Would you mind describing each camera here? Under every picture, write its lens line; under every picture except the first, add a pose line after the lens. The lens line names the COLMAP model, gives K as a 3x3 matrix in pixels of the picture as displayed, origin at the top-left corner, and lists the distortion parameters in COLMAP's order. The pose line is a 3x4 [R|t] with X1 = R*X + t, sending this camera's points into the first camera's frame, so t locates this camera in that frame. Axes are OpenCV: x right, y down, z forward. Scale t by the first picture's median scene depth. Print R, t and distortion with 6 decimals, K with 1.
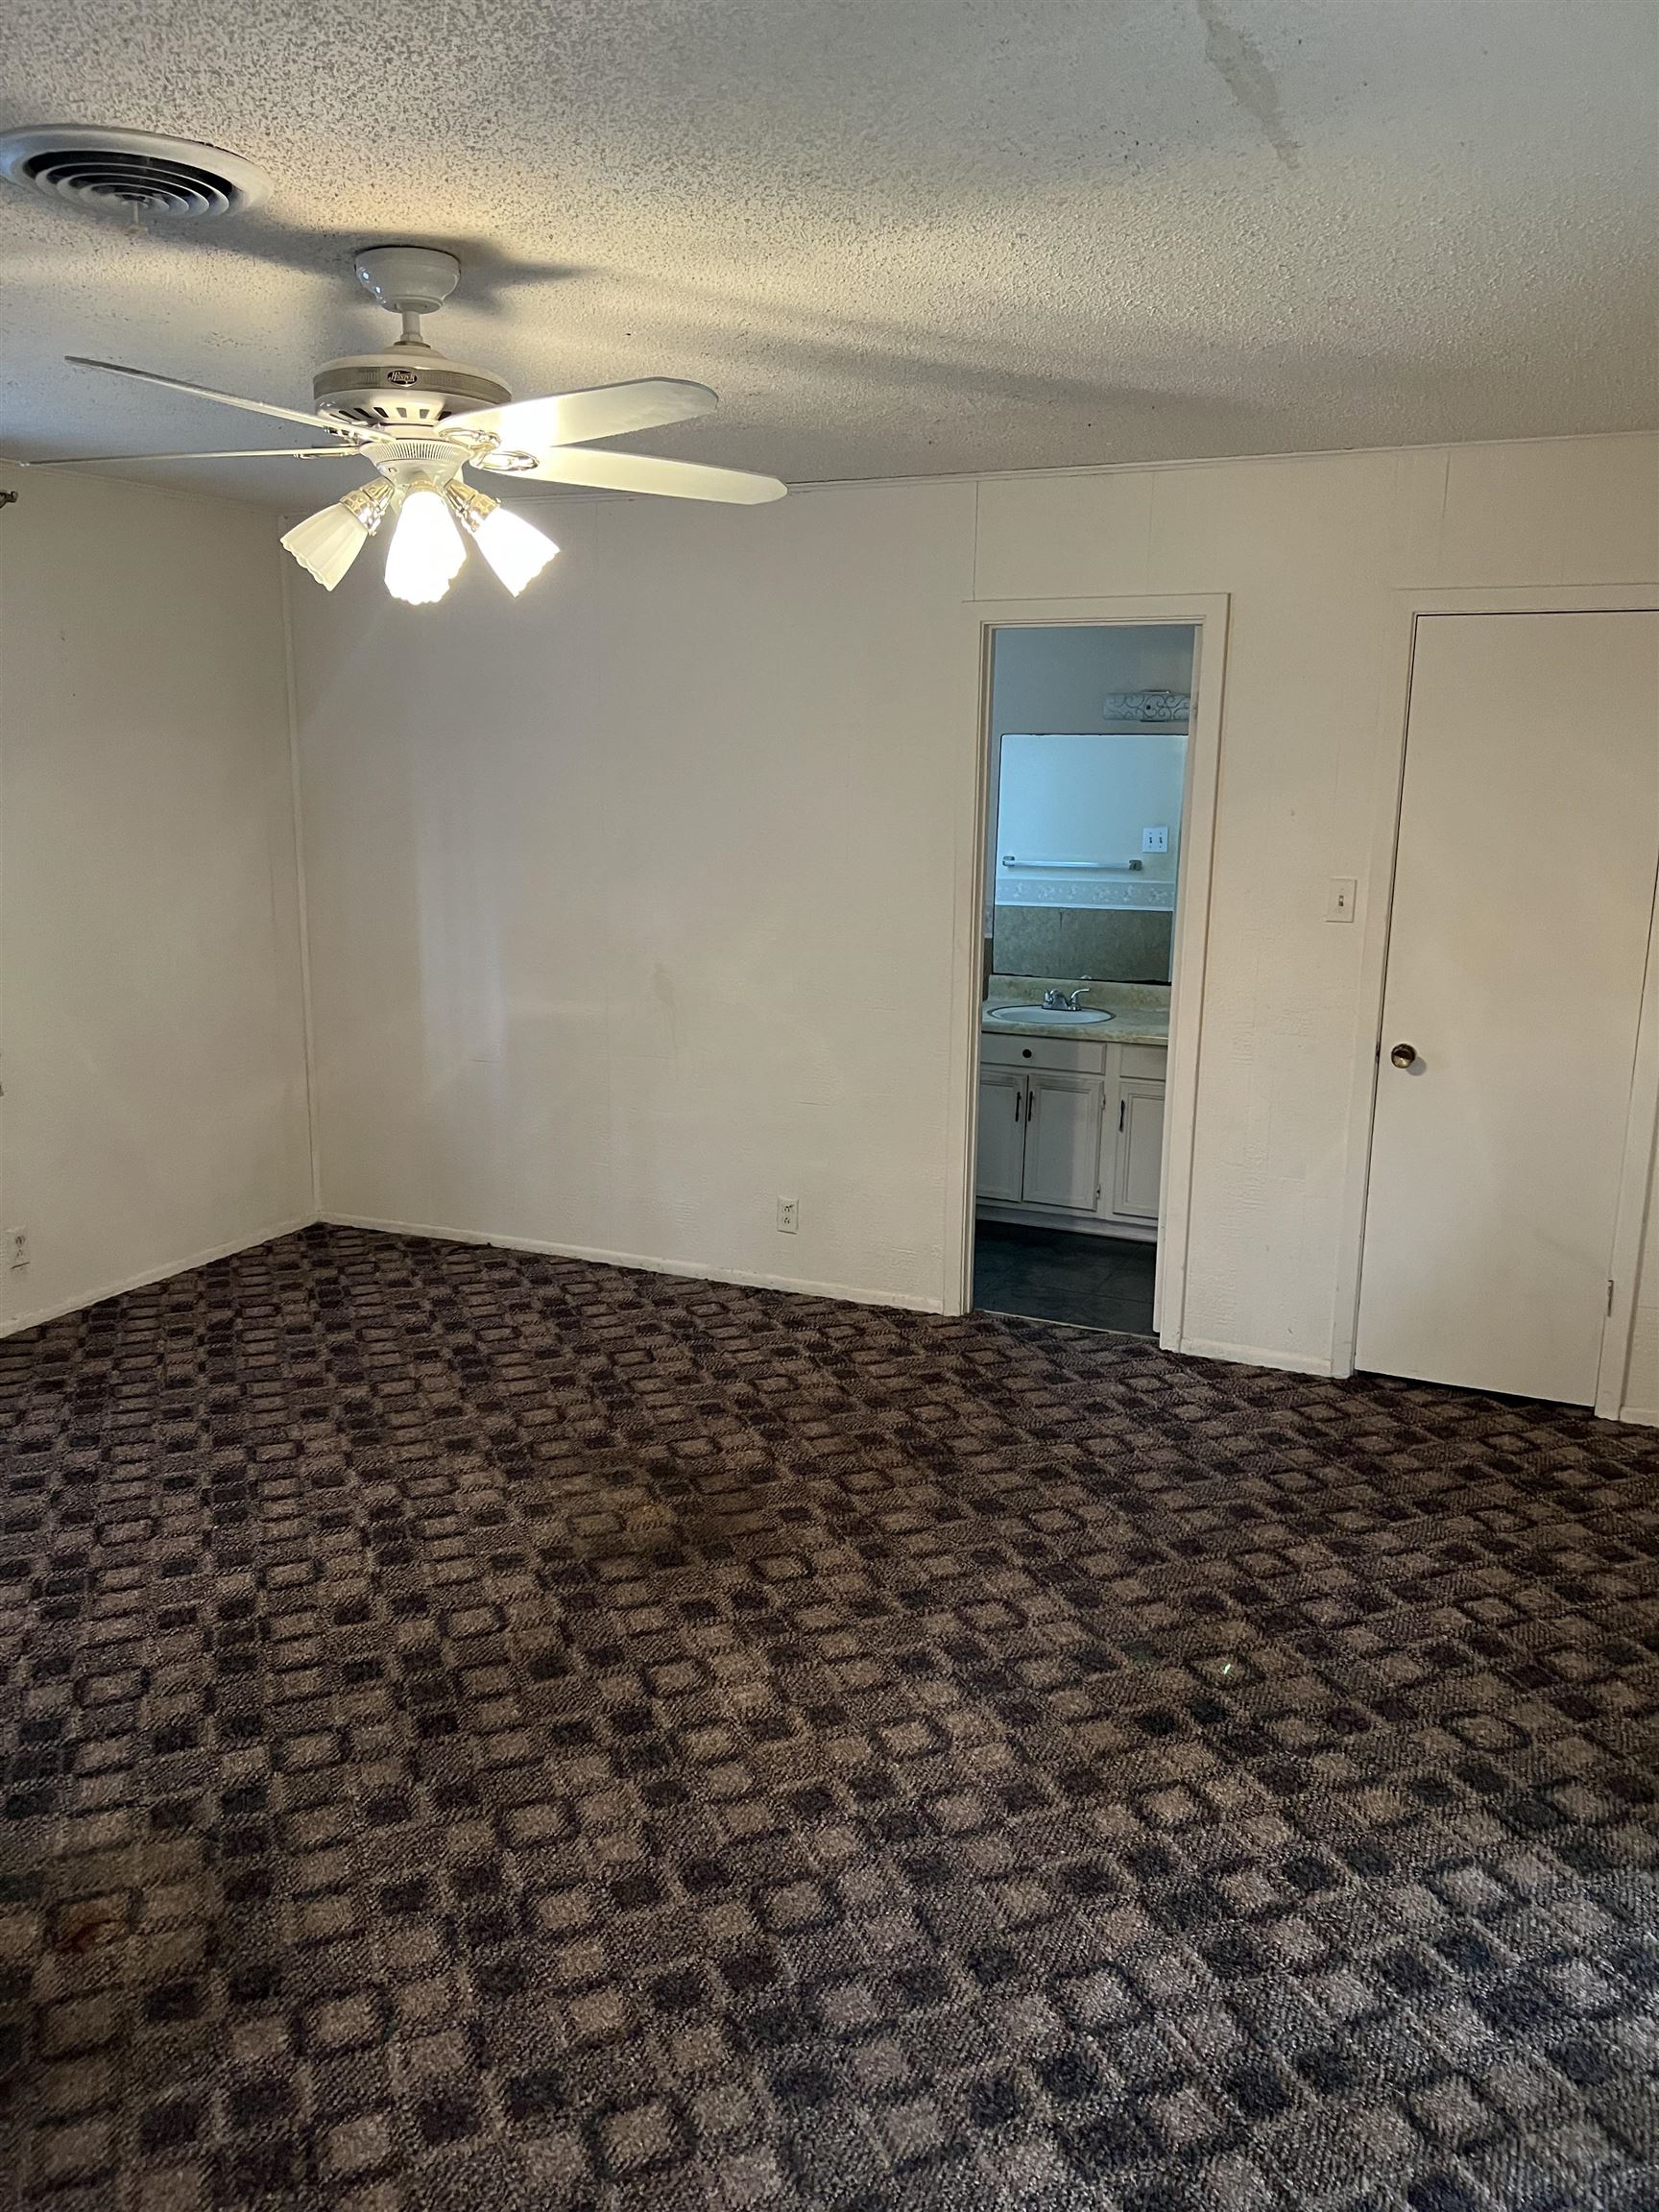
lens RADIAL K [[1646.2, 0, 848.8], [0, 1646.2, 1108.7], [0, 0, 1]] dist [0.018922, -0.020958]
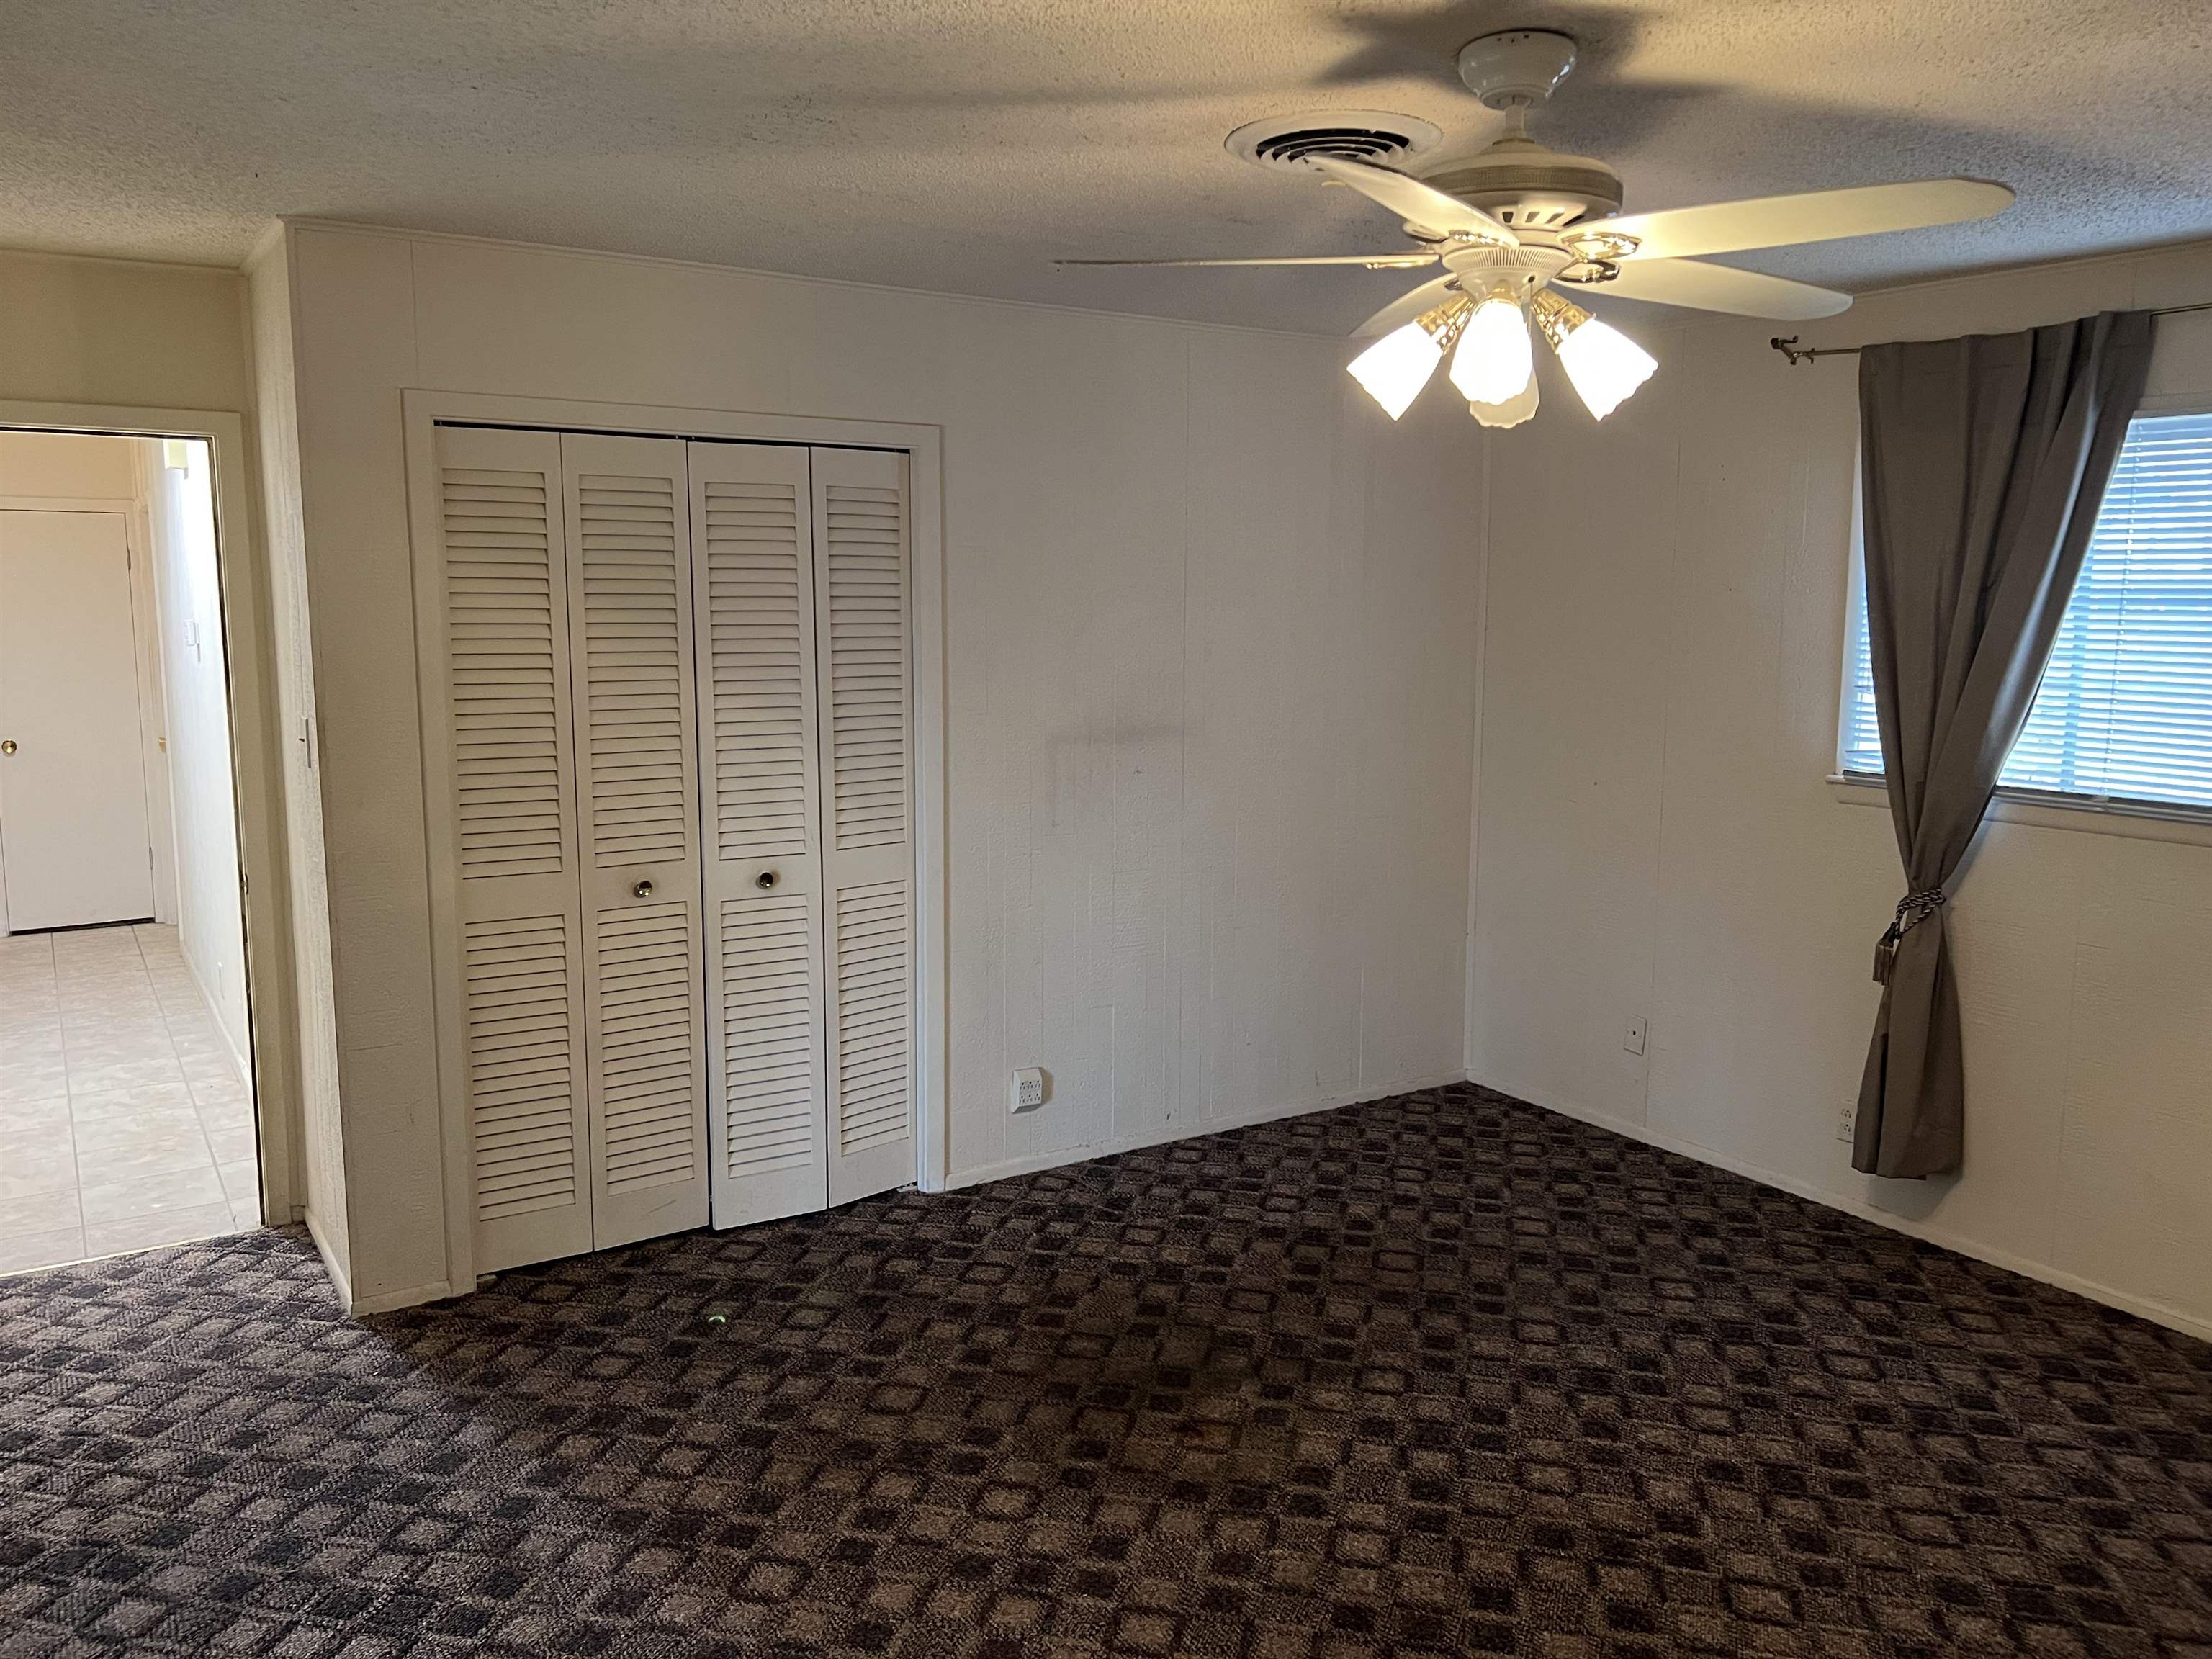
lens RADIAL K [[1677.1, 0, 1111.3], [0, 1677.1, 809.6], [0, 0, 1]] dist [0.069287, -0.056463]
pose [[-0.561317, 0.085188, -0.823205, 0.590260], [-0.187897, 0.955595, 0.227008, -0.260037], [0.805989, 0.282101, -0.520385, 1.286224]]
